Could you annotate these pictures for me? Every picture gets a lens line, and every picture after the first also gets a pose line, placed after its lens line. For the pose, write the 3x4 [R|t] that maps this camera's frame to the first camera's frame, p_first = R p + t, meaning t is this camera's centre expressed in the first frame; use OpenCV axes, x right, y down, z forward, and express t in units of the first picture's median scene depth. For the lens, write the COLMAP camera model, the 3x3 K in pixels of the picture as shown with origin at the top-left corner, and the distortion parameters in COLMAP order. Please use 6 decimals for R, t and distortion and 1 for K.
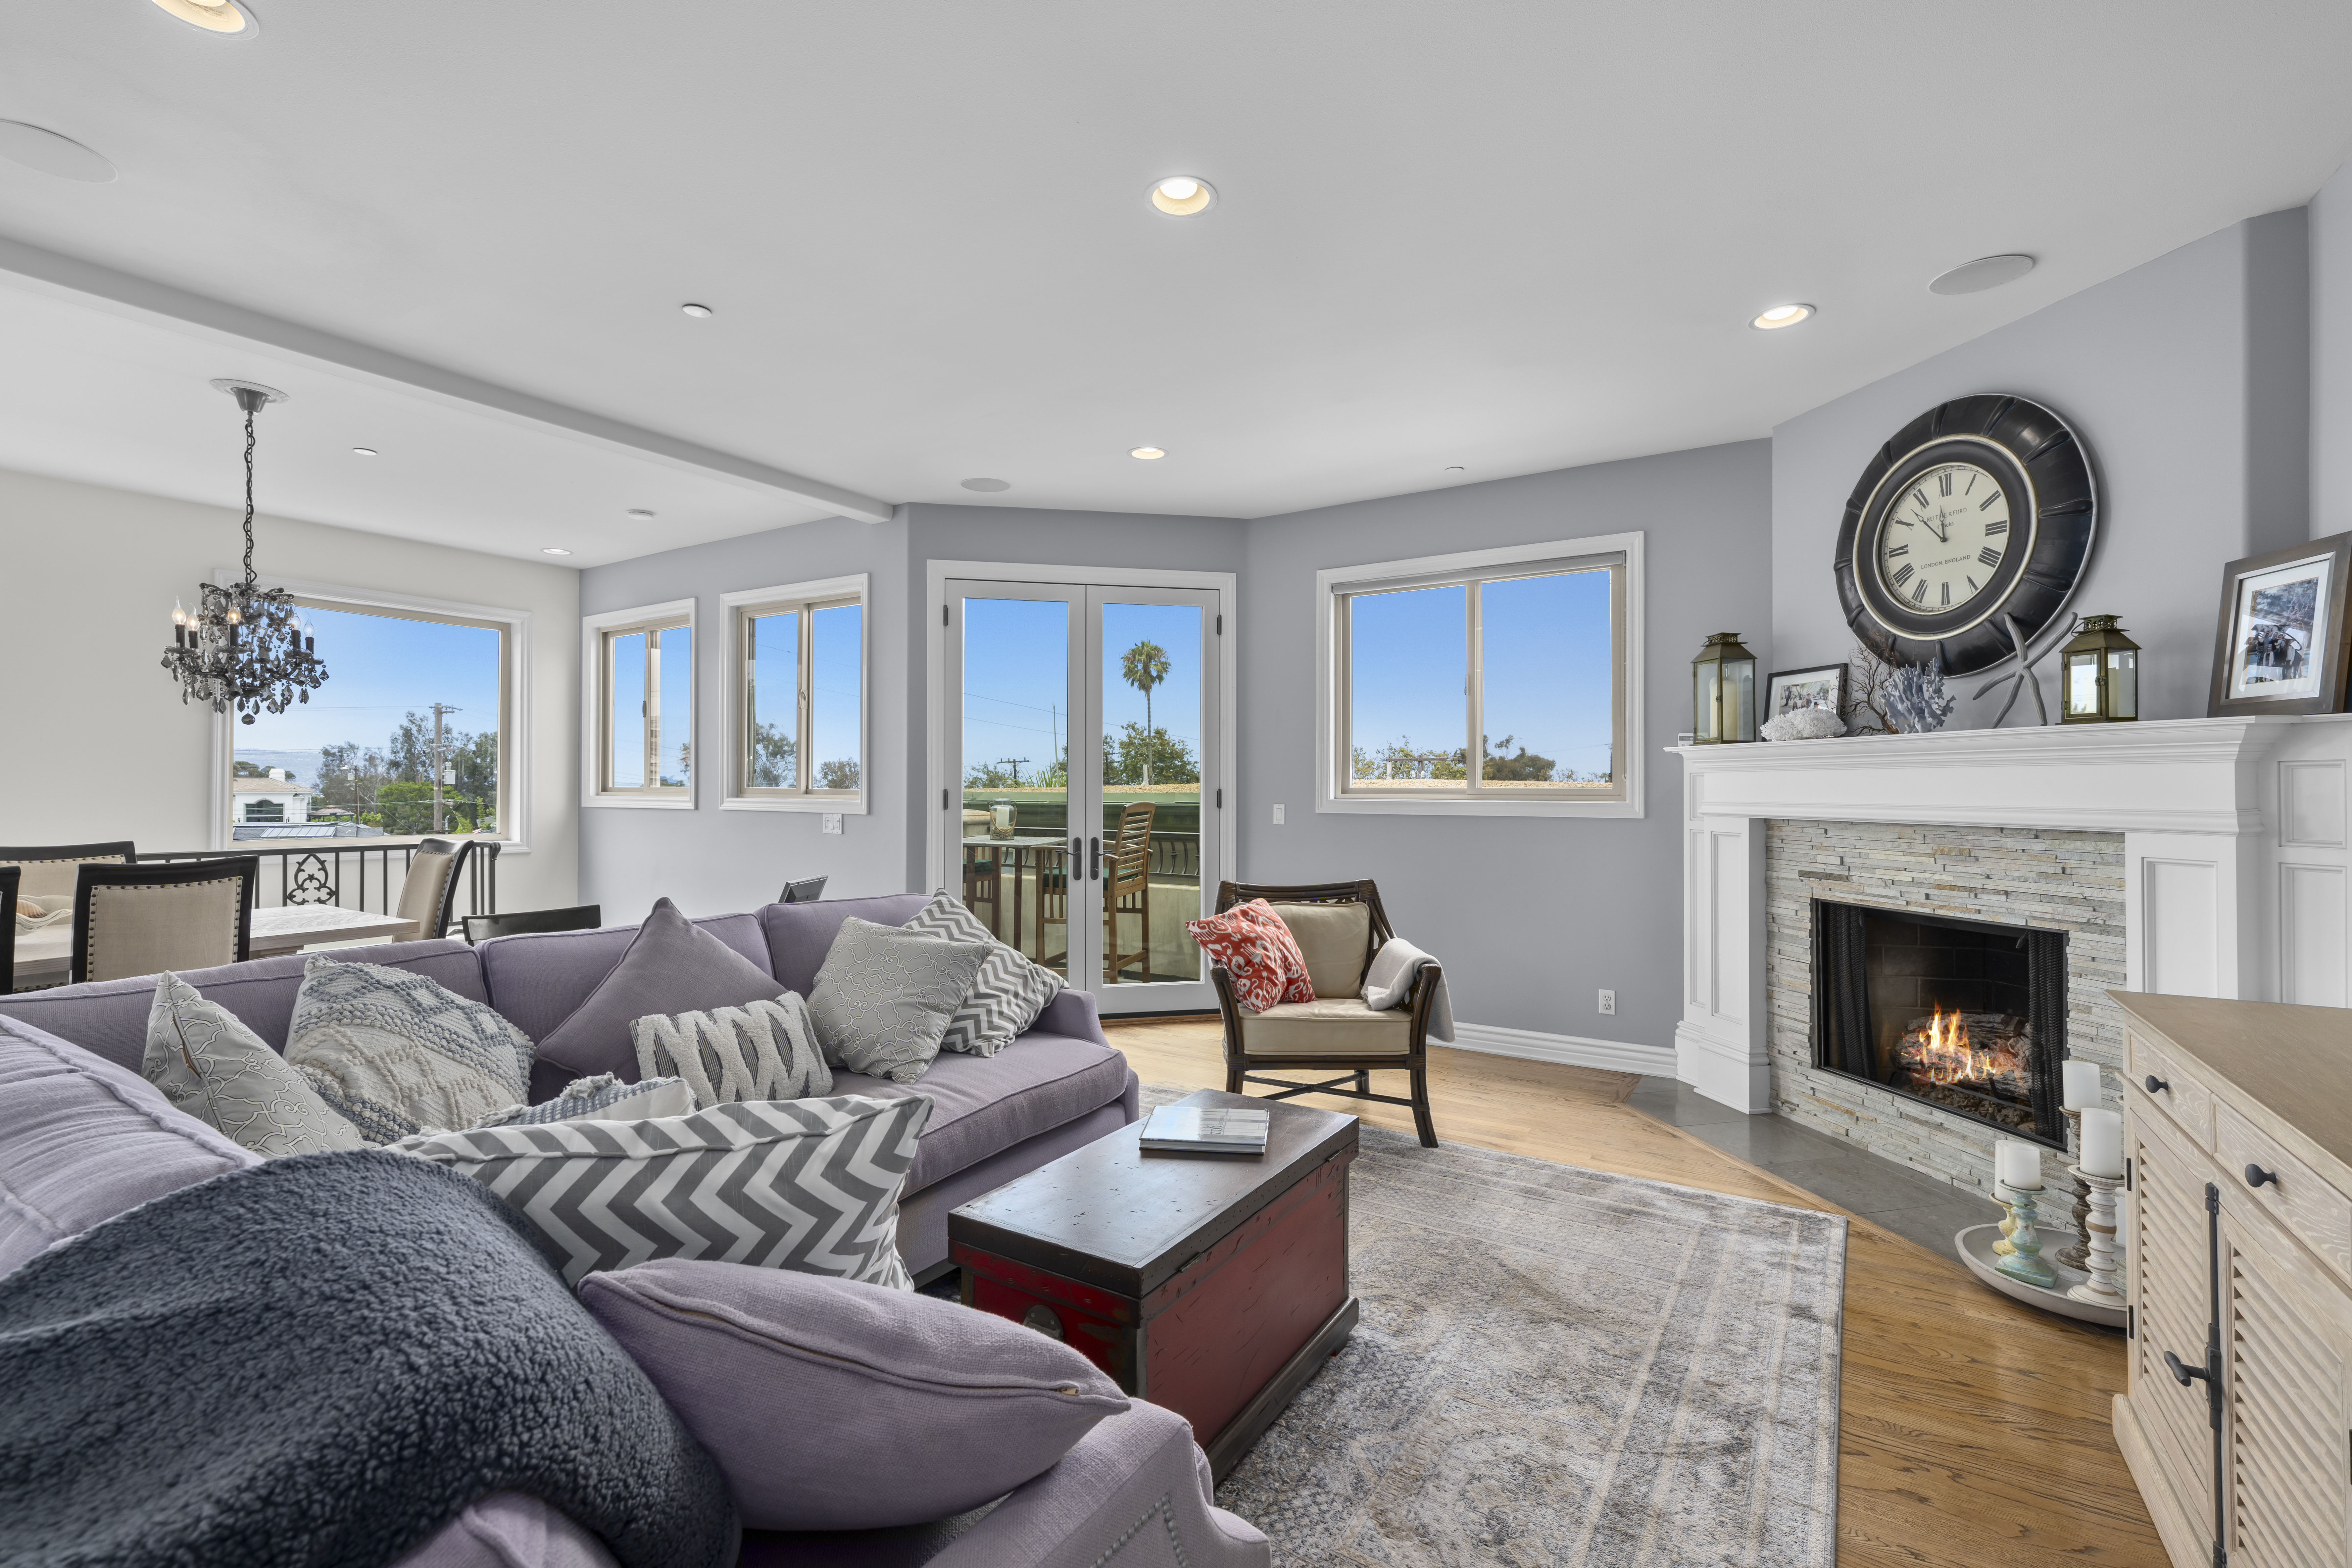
lens RADIAL K [[1053.5, 0, 1127.4], [0, 1053.5, 771.5], [0, 0, 1]] dist [0.000751, -0.000535]
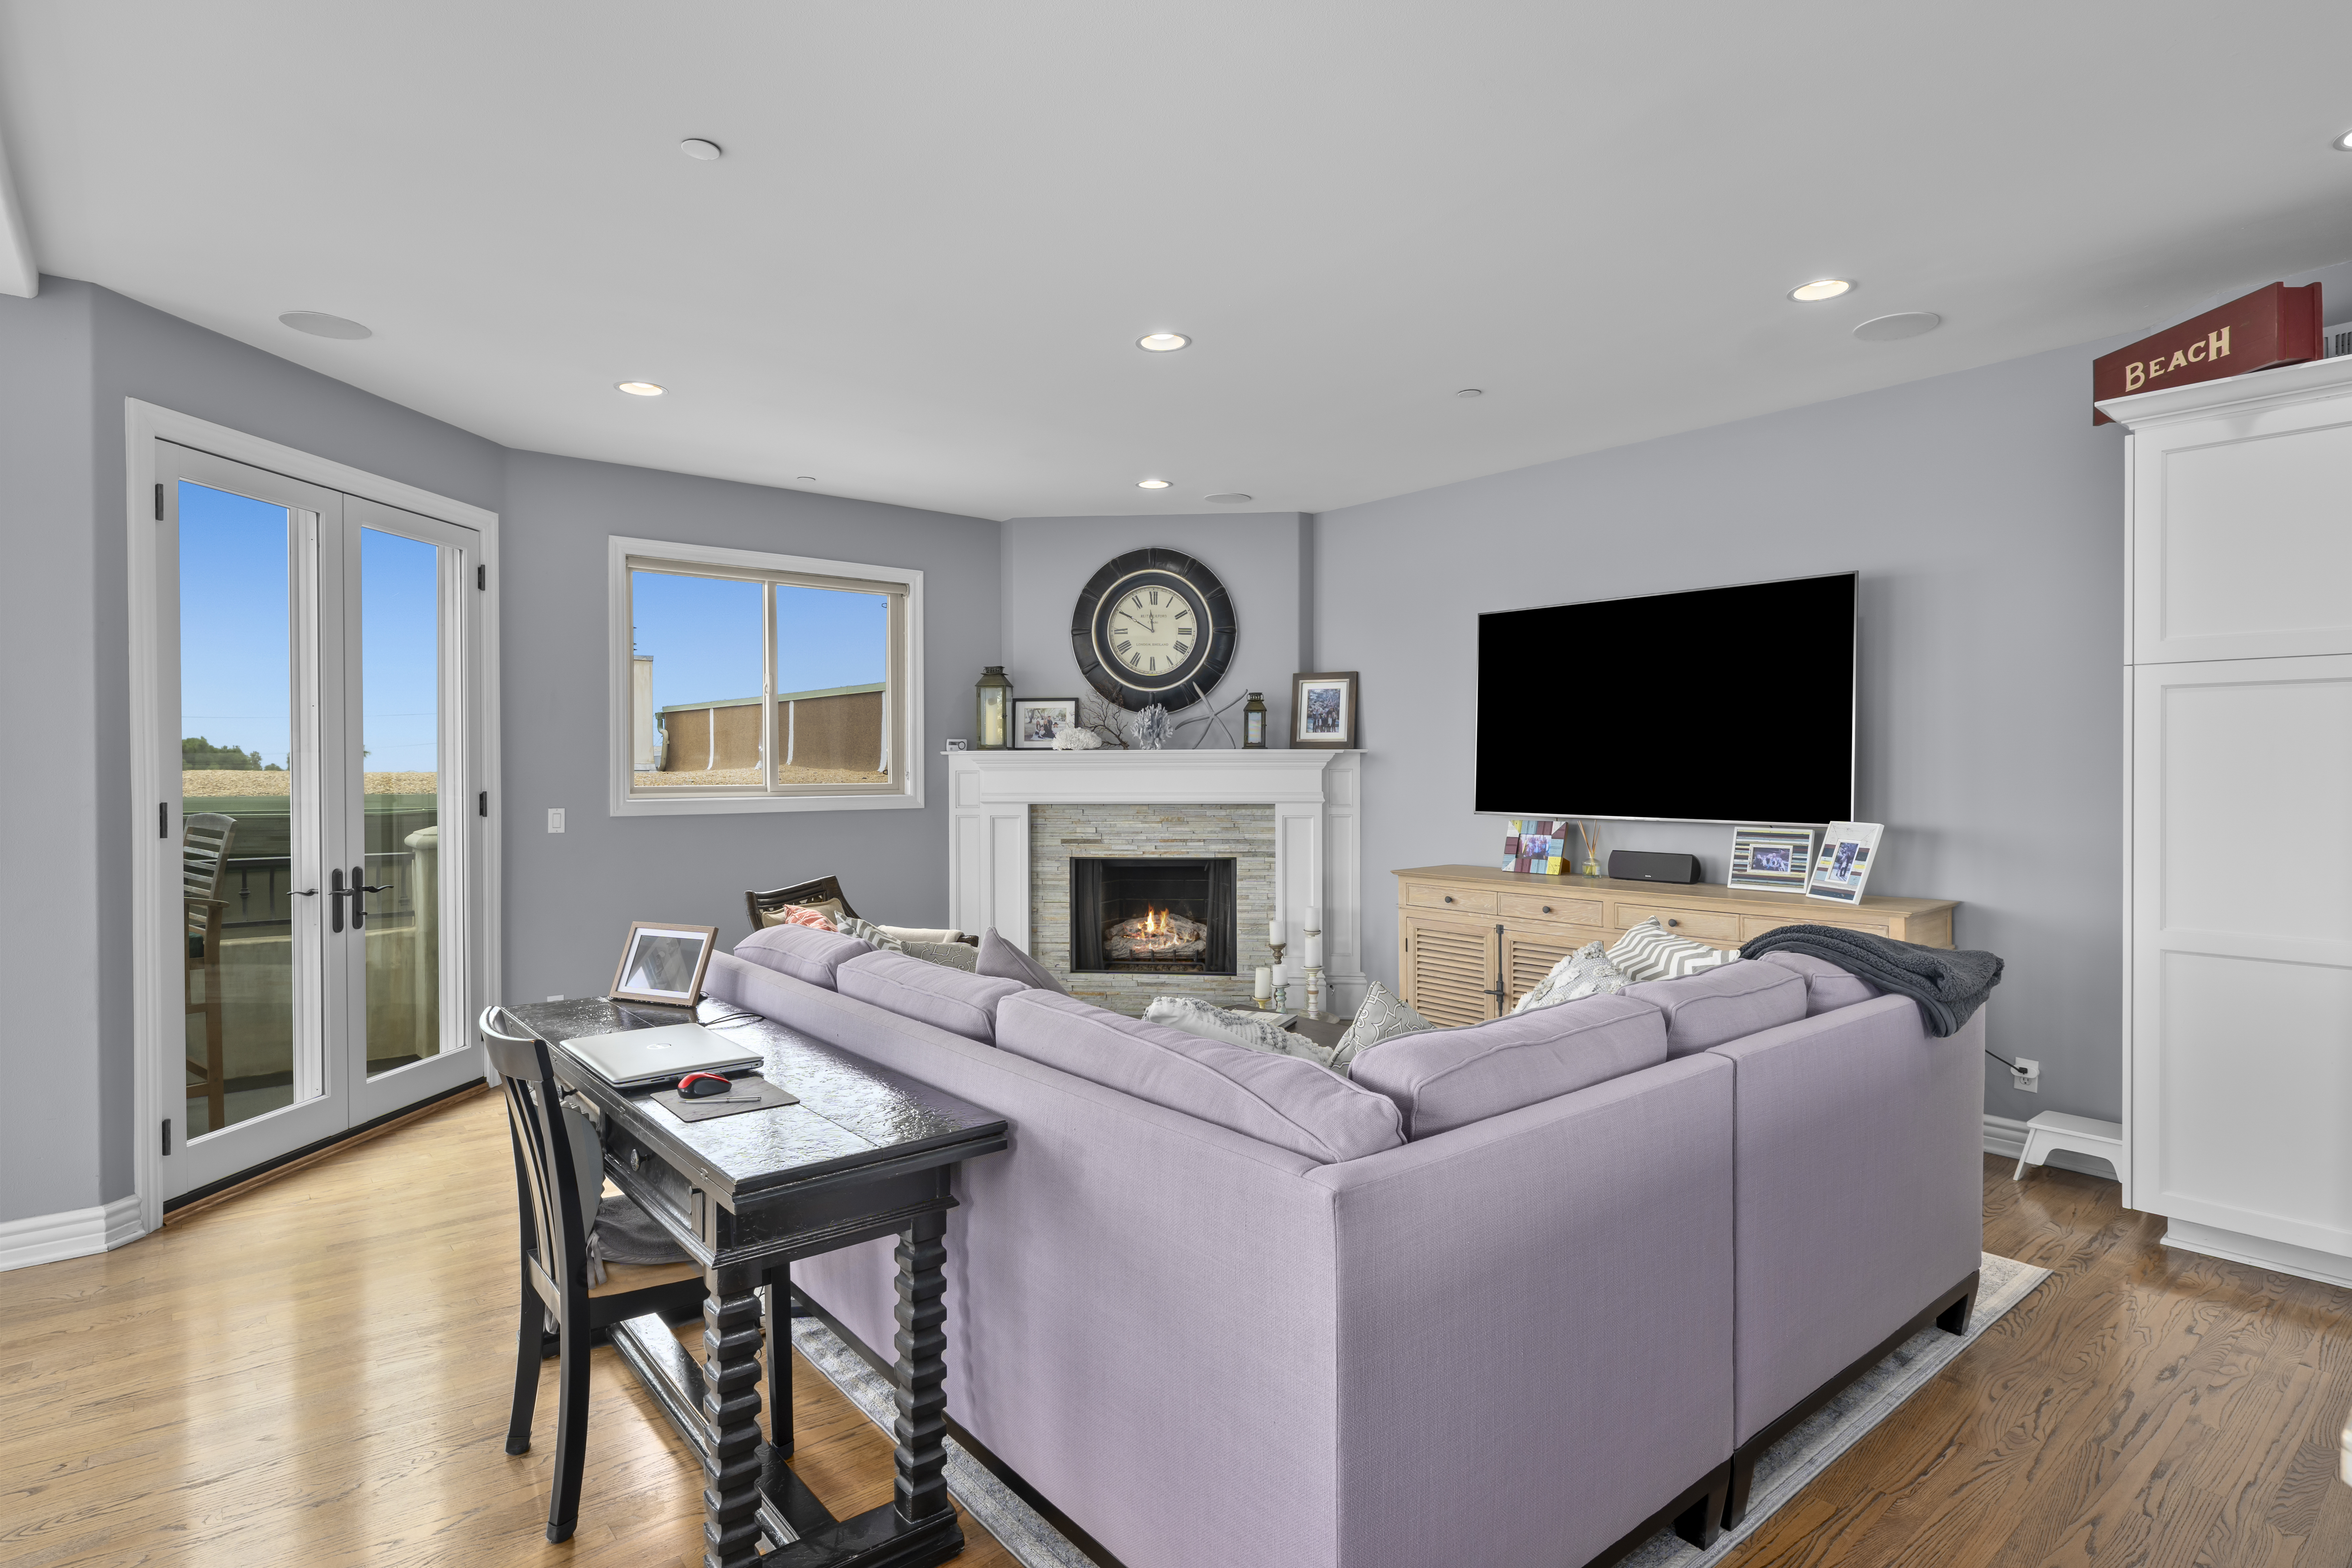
lens RADIAL K [[1208.7, 0, 1180.4], [0, 1208.7, 773.8], [0, 0, 1]] dist [-0.002752, 0.001284]
pose [[0.259196, -0.011509, 0.965756, -0.663176], [-0.009545, 0.999850, 0.014477, -0.015418], [-0.965778, -0.012970, 0.259047, 0.295362]]
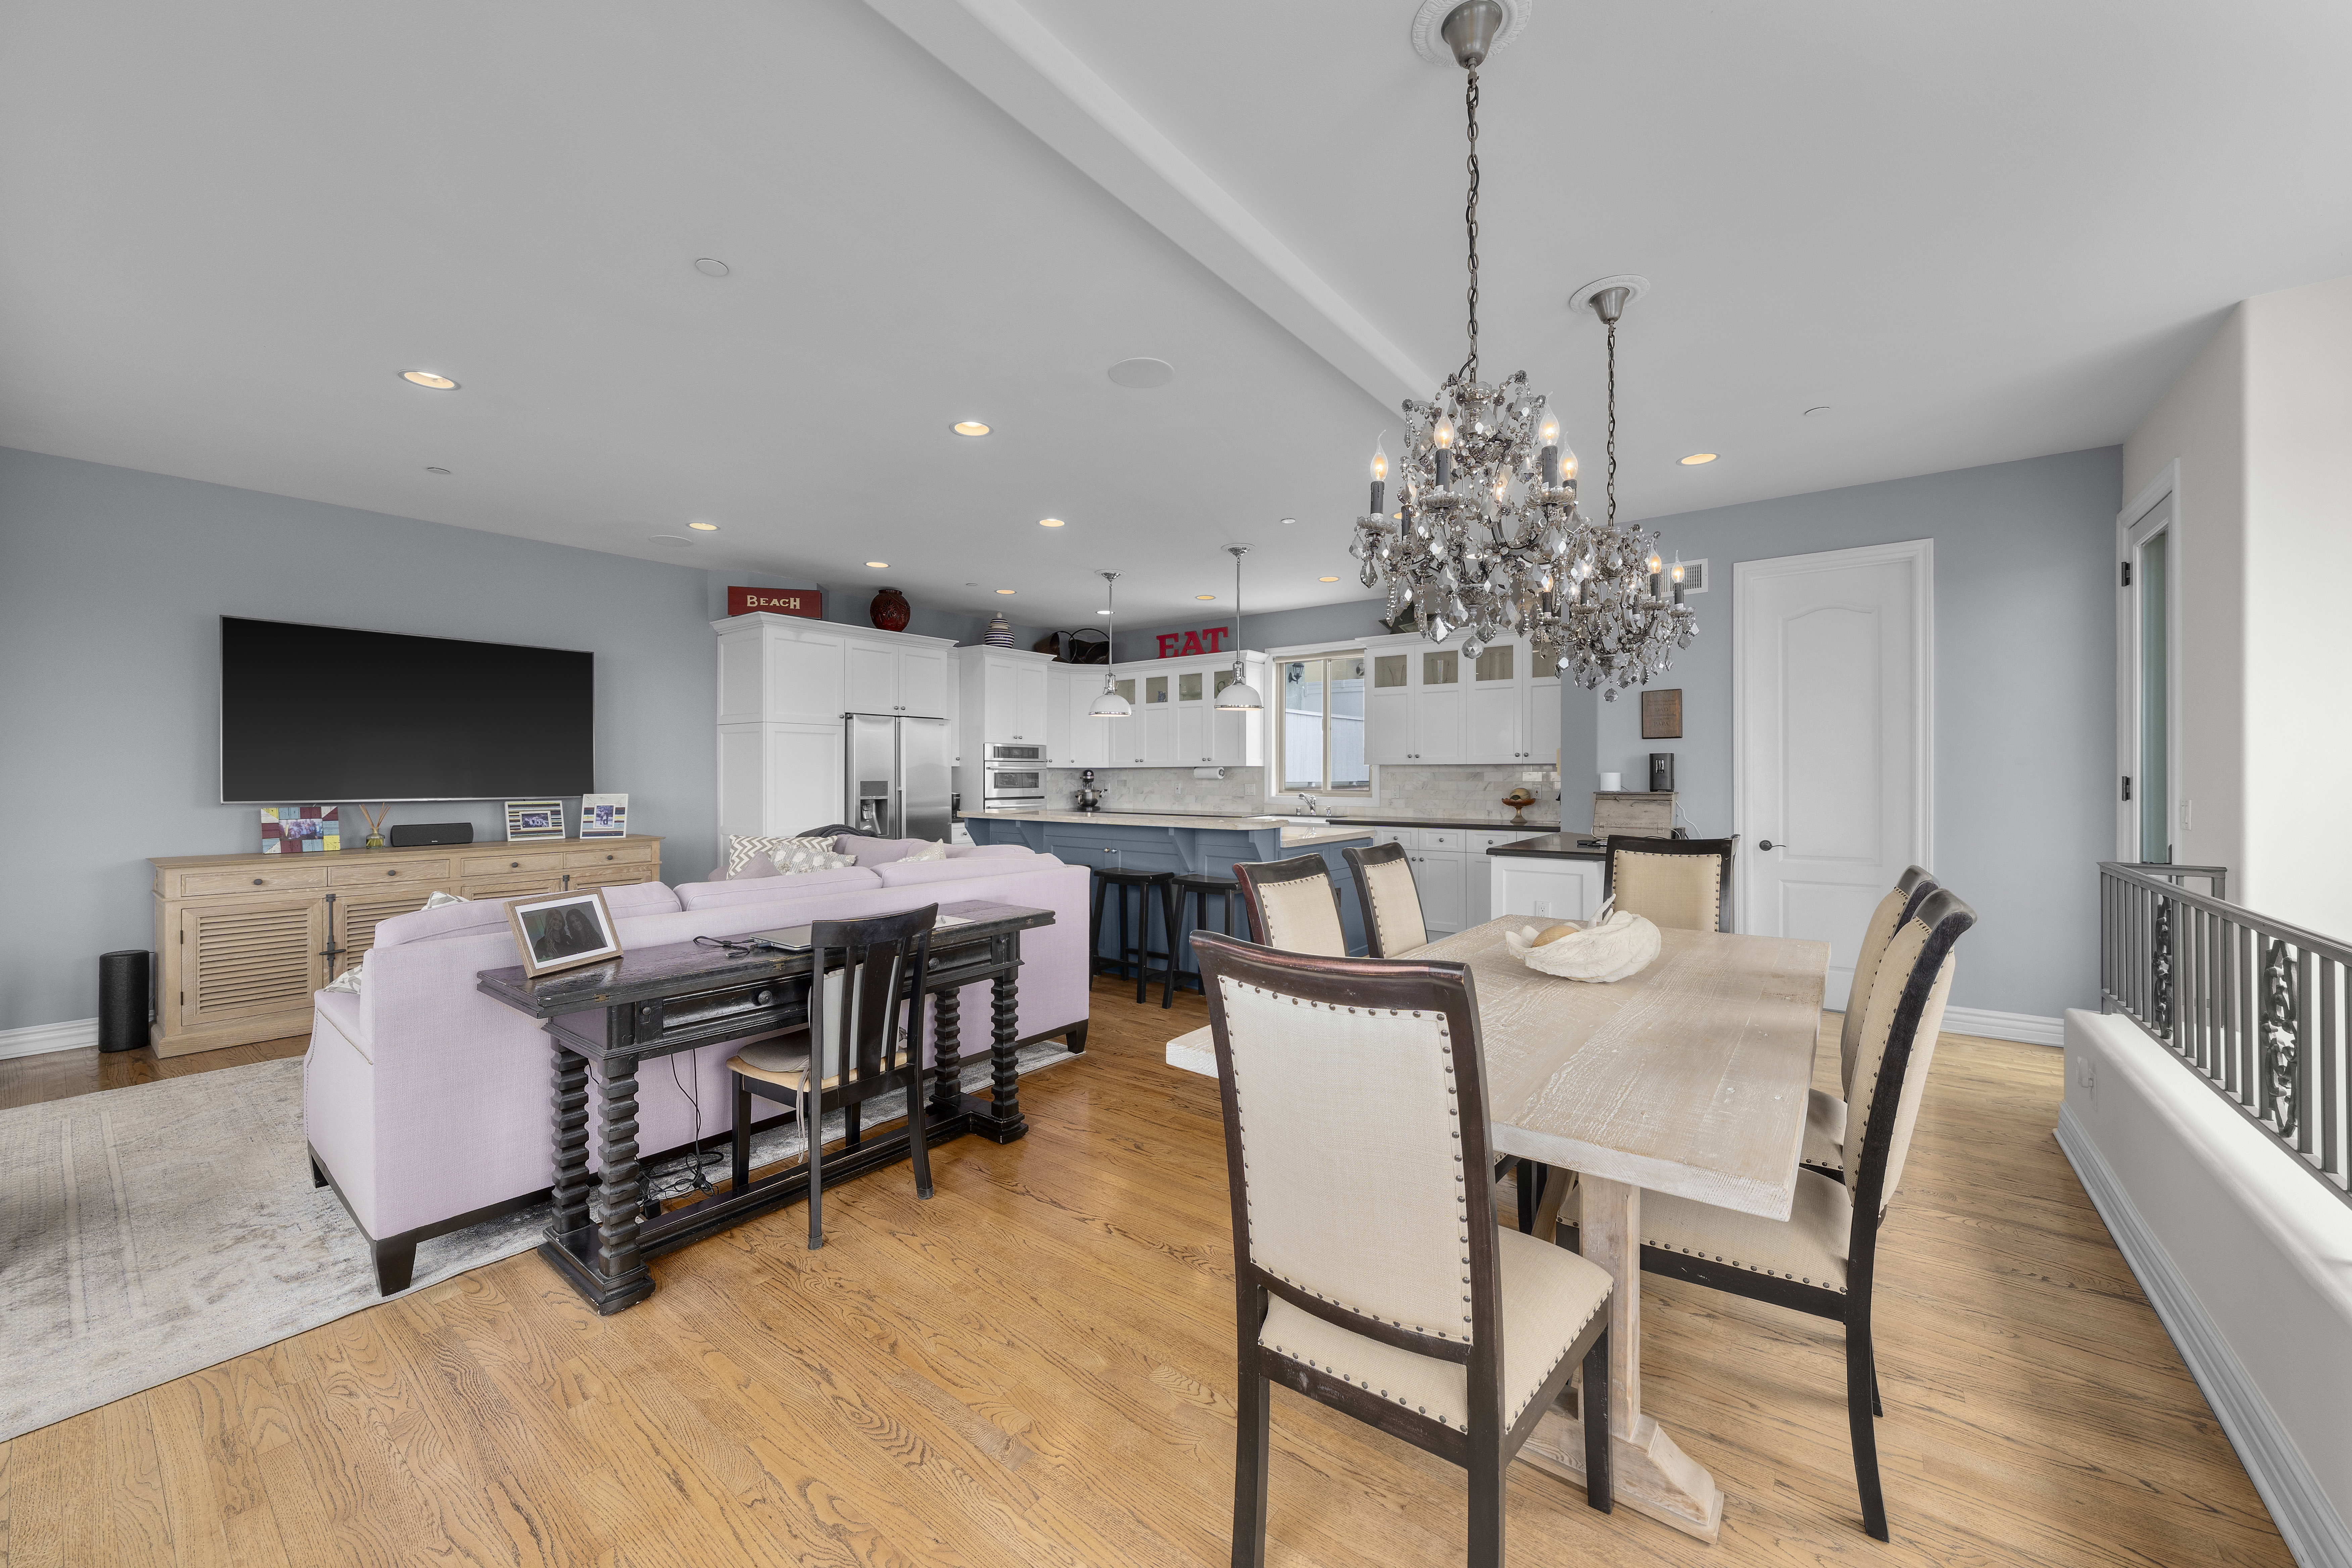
lens RADIAL K [[880.6, 0, 1173.7], [0, 880.6, 775.3], [0, 0, 1]] dist [-0.000646, -0.000333]
pose [[-0.999028, -0.003239, 0.043963, -0.499914], [-0.003752, 0.999926, -0.011583, 0.010782], [-0.043923, -0.011736, -0.998966, 1.060205]]
